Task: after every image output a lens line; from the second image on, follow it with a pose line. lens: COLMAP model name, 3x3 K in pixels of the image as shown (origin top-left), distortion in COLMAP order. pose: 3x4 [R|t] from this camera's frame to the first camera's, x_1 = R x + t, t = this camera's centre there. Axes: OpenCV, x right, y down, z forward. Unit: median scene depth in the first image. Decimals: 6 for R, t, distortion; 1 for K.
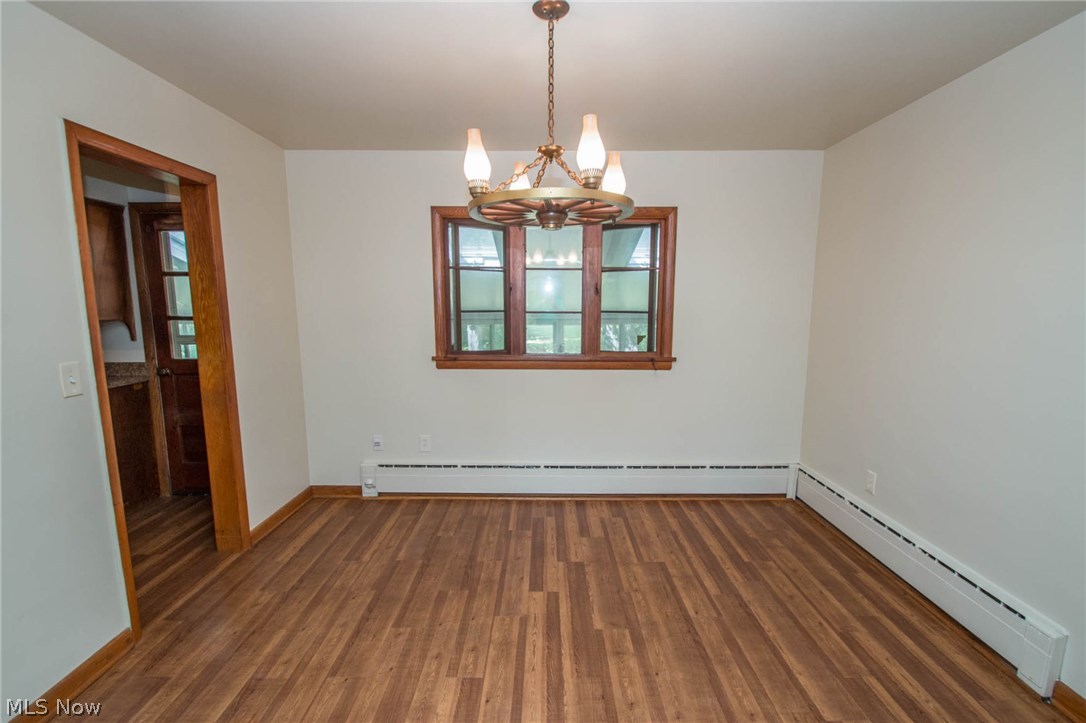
lens RADIAL K [[507.7, 0, 545.1], [0, 507.7, 379.5], [0, 0, 1]] dist [0.000367, 0.000063]
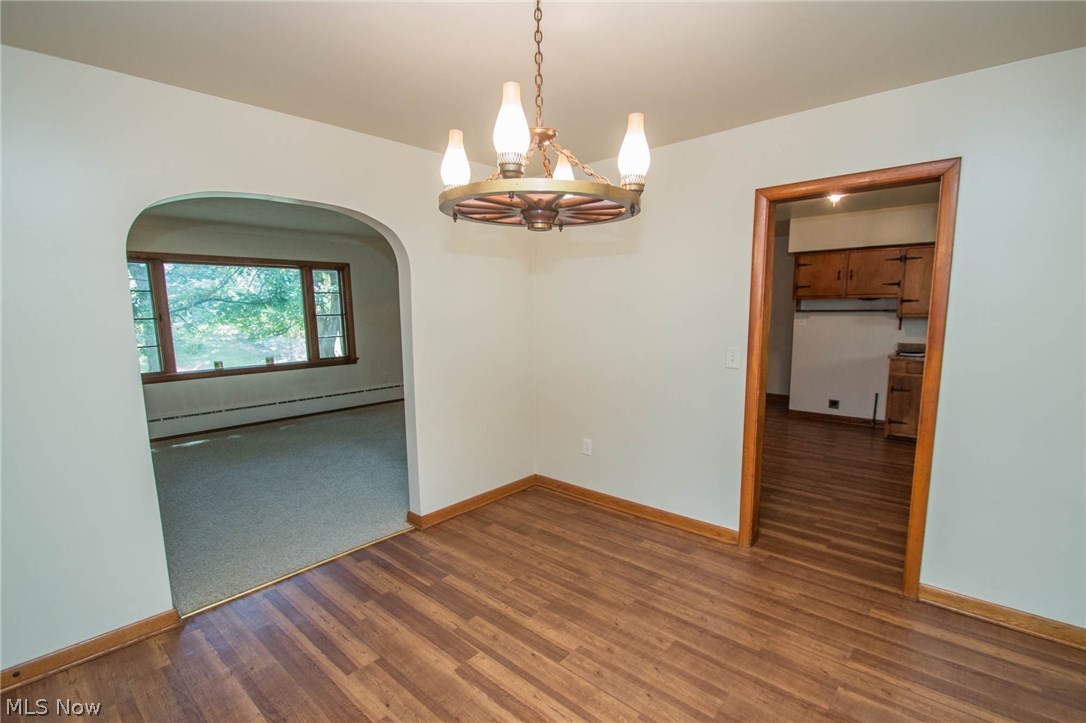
lens RADIAL K [[507.7, 0, 545.1], [0, 507.7, 379.5], [0, 0, 1]] dist [0.000367, 0.000063]
pose [[-0.664490, 0.111185, -0.738979, 0.468989], [-0.104671, 0.965274, 0.239353, -0.181402], [0.739930, 0.236397, -0.629778, 1.147009]]
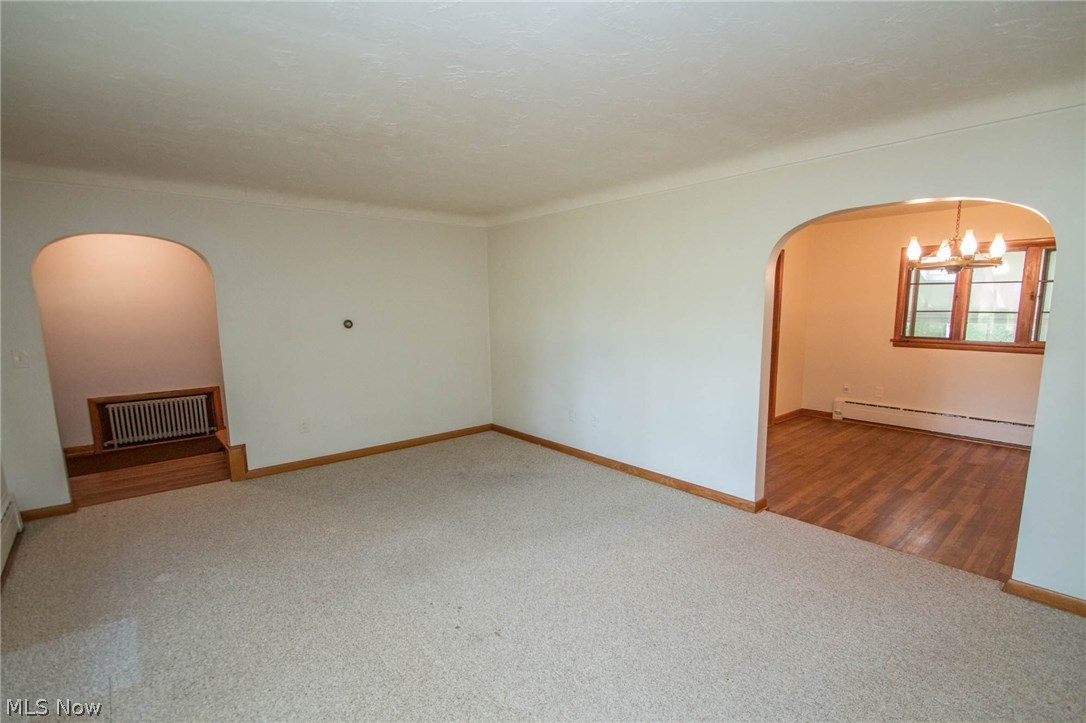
lens RADIAL K [[507.7, 0, 545.1], [0, 507.7, 379.5], [0, 0, 1]] dist [0.000367, 0.000063]
pose [[0.658542, 0.109159, -0.744585, 0.383561], [-0.103987, 0.993132, 0.053626, 0.156778], [0.745325, 0.042112, 0.665370, -1.265249]]
